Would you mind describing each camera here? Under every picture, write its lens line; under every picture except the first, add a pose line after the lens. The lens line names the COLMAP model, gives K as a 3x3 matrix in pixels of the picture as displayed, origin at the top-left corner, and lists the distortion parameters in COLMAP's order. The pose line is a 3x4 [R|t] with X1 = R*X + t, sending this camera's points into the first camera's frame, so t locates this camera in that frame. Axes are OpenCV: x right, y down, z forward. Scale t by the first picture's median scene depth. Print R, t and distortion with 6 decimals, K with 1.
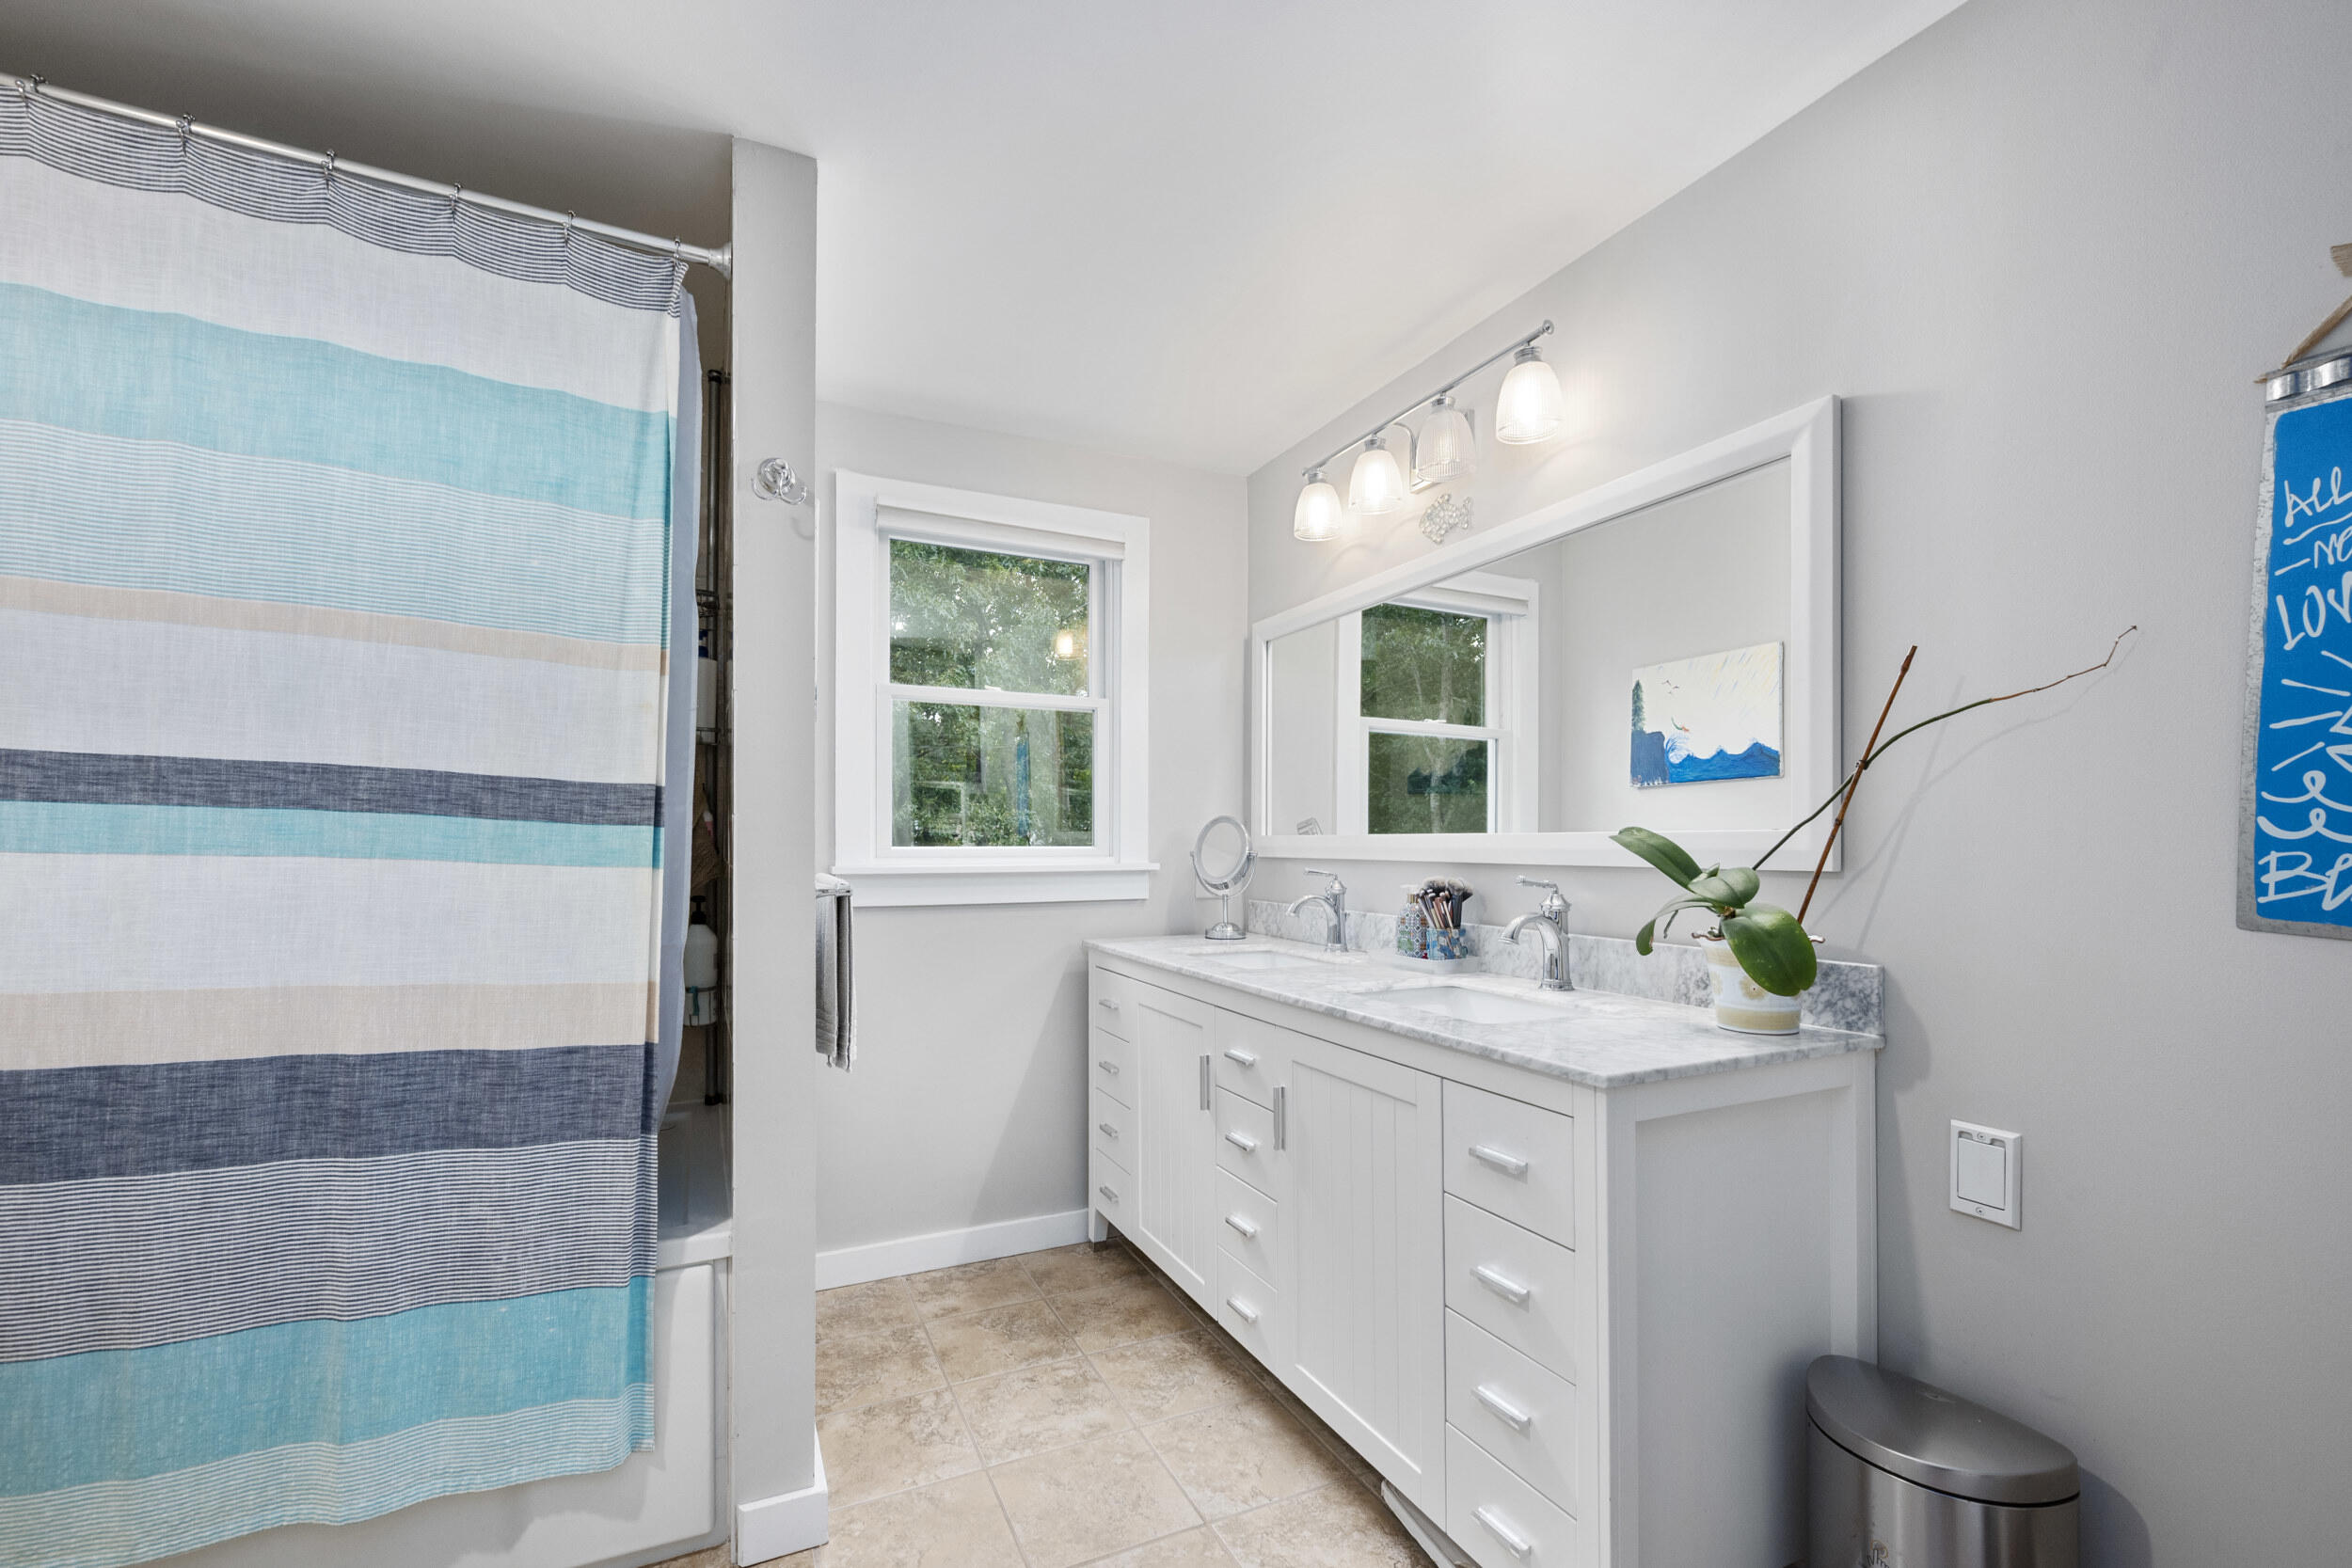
lens RADIAL K [[1003.9, 0, 1181.8], [0, 1003.9, 820.0], [0, 0, 1]] dist [-0.000264, 0.000020]
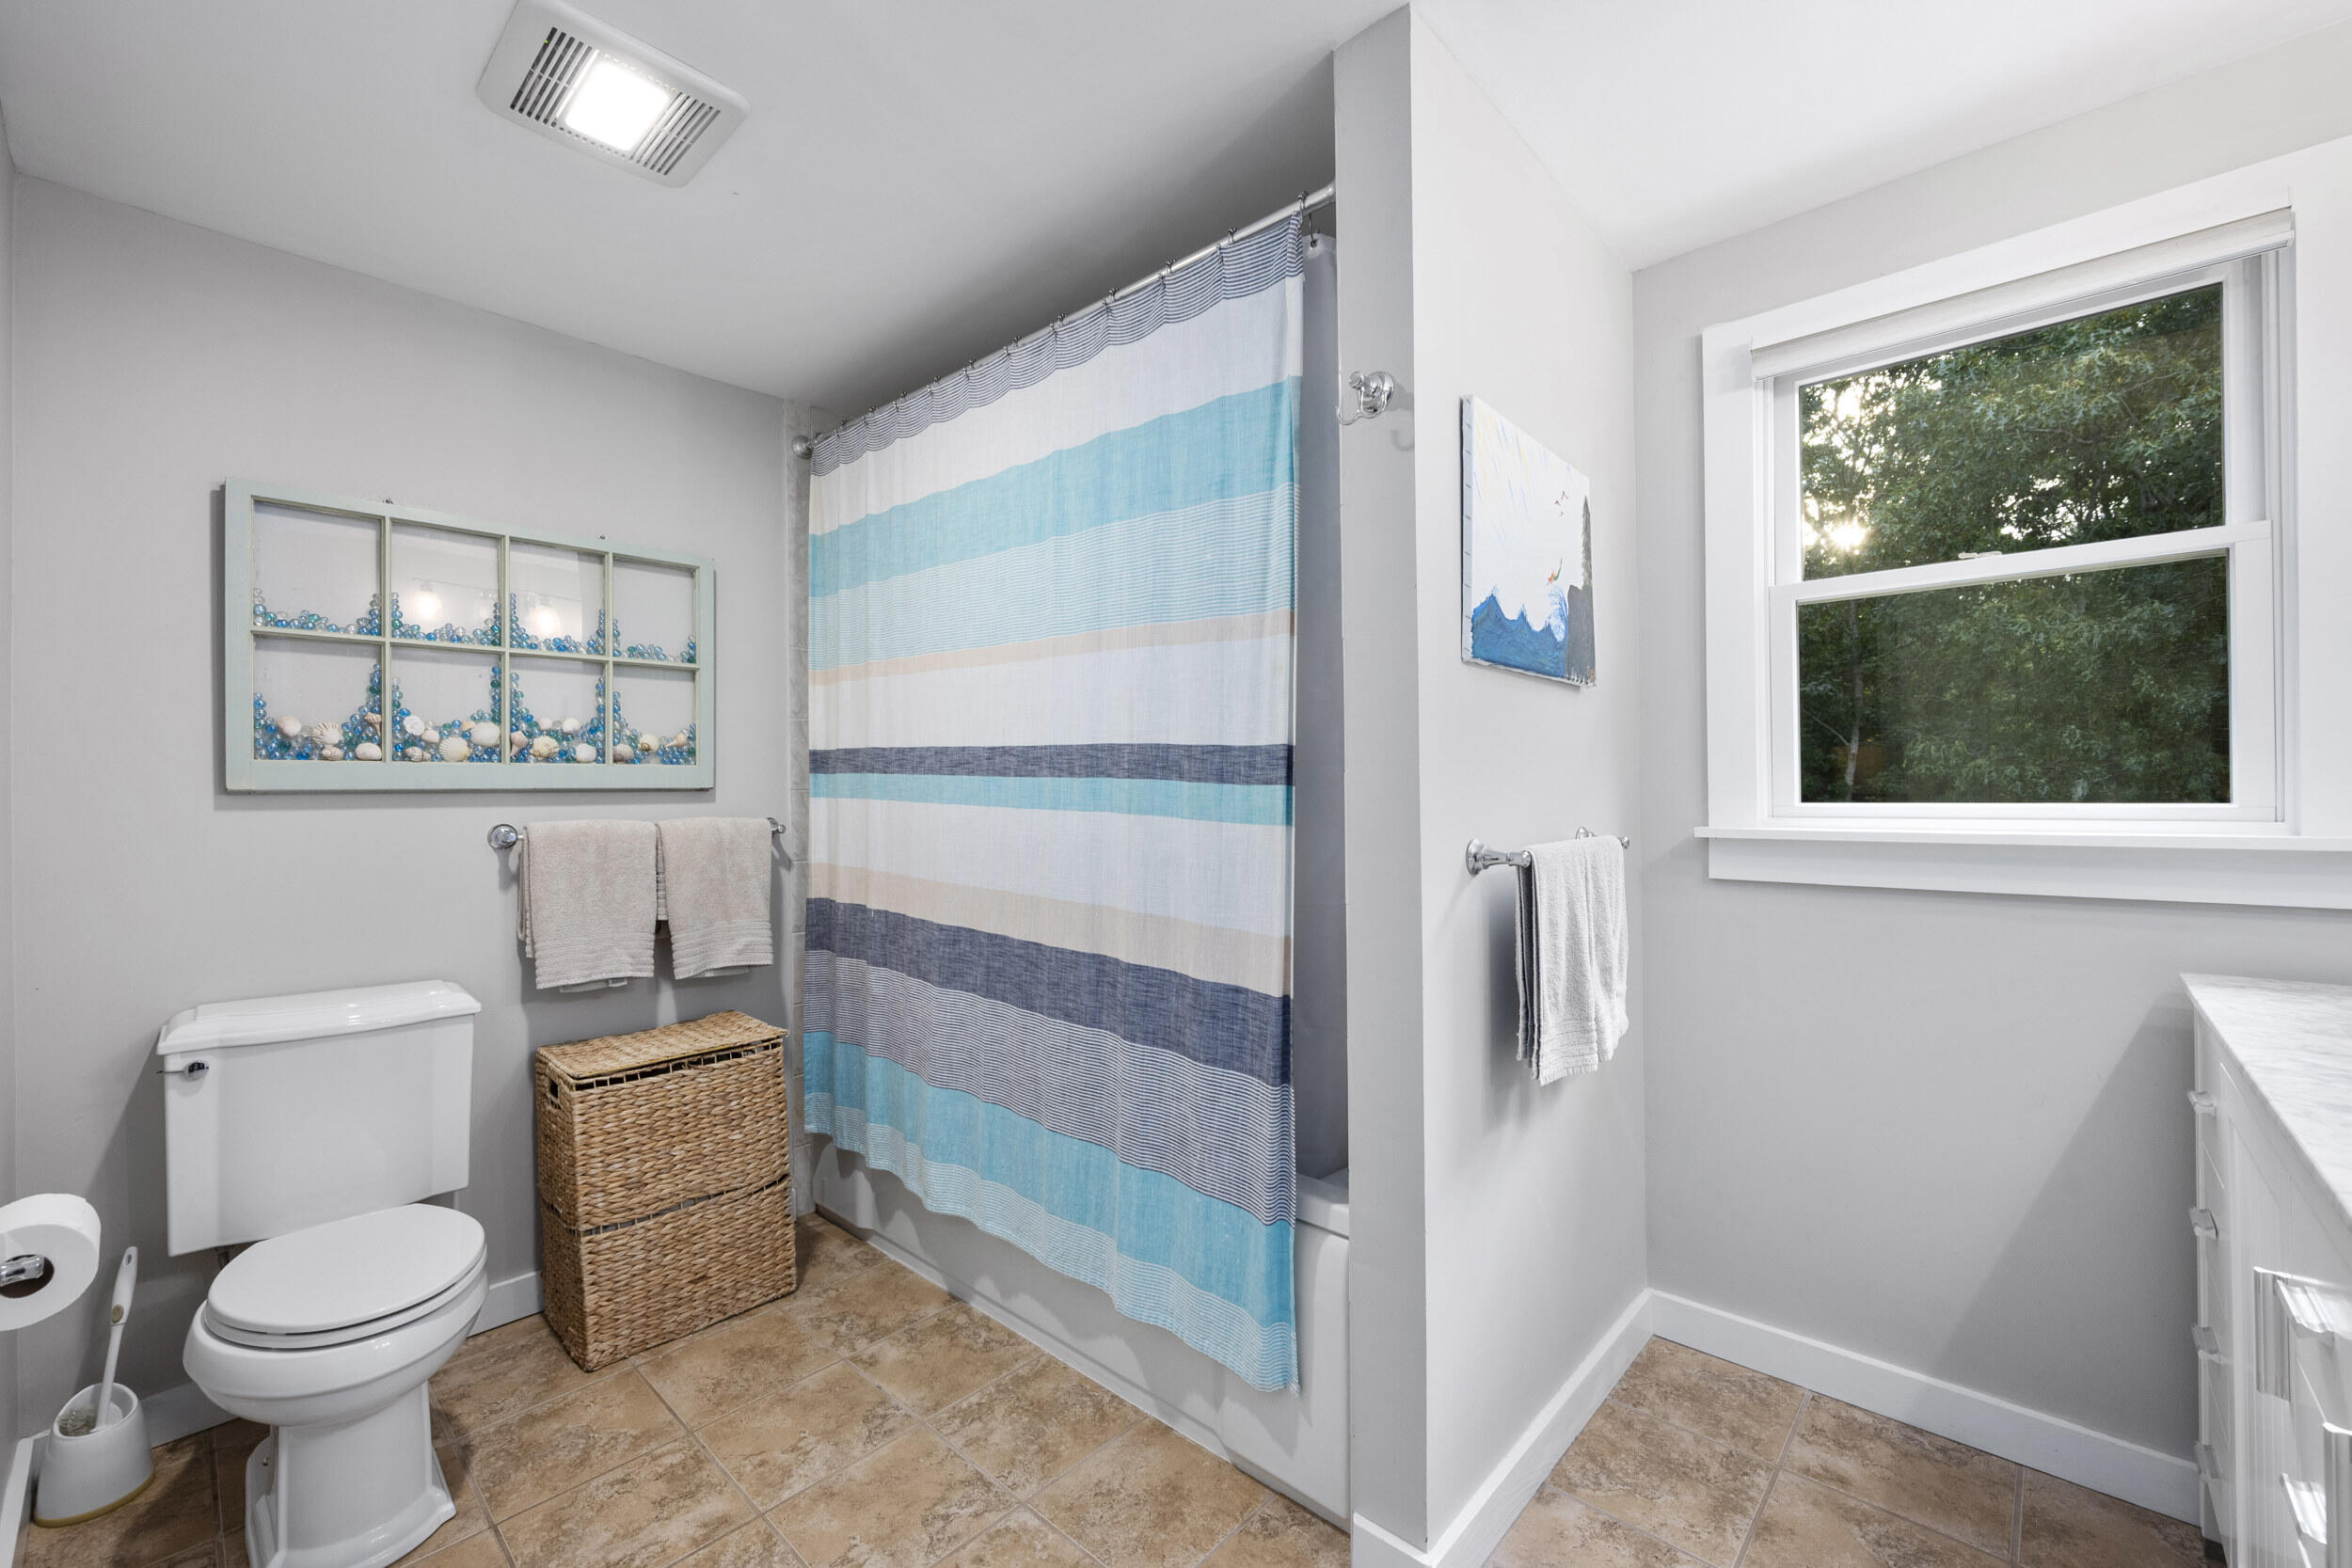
lens RADIAL K [[952.0, 0, 1176.0], [0, 952.0, 784.0], [0, 0, 1]] dist [-0.000041, -0.000088]
pose [[0.367690, -0.014309, -0.929838, 0.335539], [0.028072, 0.999597, -0.004282, 0.006102], [0.929525, -0.024528, 0.367943, 0.545396]]
